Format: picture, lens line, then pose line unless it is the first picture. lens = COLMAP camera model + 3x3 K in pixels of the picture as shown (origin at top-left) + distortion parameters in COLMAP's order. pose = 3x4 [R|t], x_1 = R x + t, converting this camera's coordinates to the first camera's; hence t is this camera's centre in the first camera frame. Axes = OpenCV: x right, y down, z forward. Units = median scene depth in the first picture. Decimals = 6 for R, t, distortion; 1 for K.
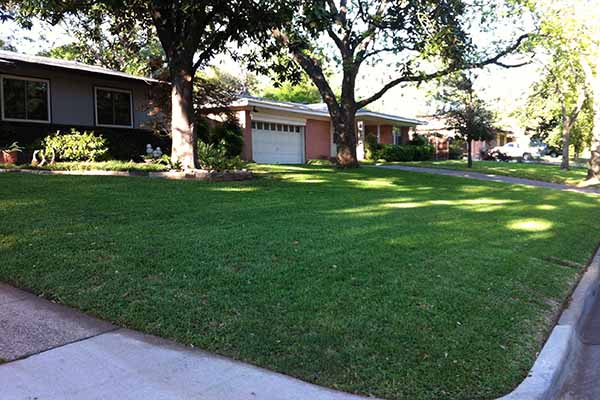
lens RADIAL K [[765.1, 0, 258.1], [0, 765.1, 199.6], [0, 0, 1]] dist [0.007301, -0.089659]
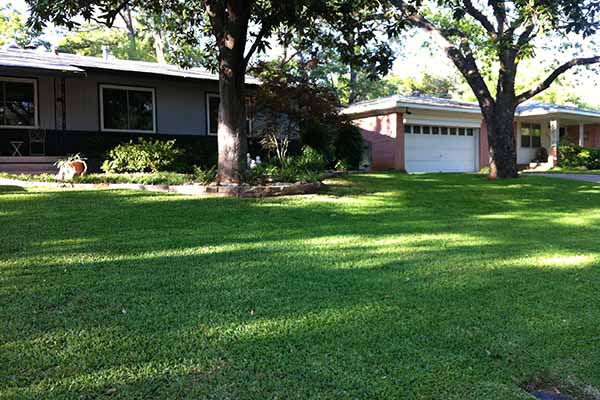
lens RADIAL K [[649.8, 0, 300.0], [0, 649.8, 200.0], [0, 0, 1]] dist [0.005343, -0.010658]
pose [[0.927173, -0.001034, -0.374631, 0.174478], [-0.001821, 0.999972, -0.007267, -0.008969], [0.374628, 0.007420, 0.927145, 0.265416]]
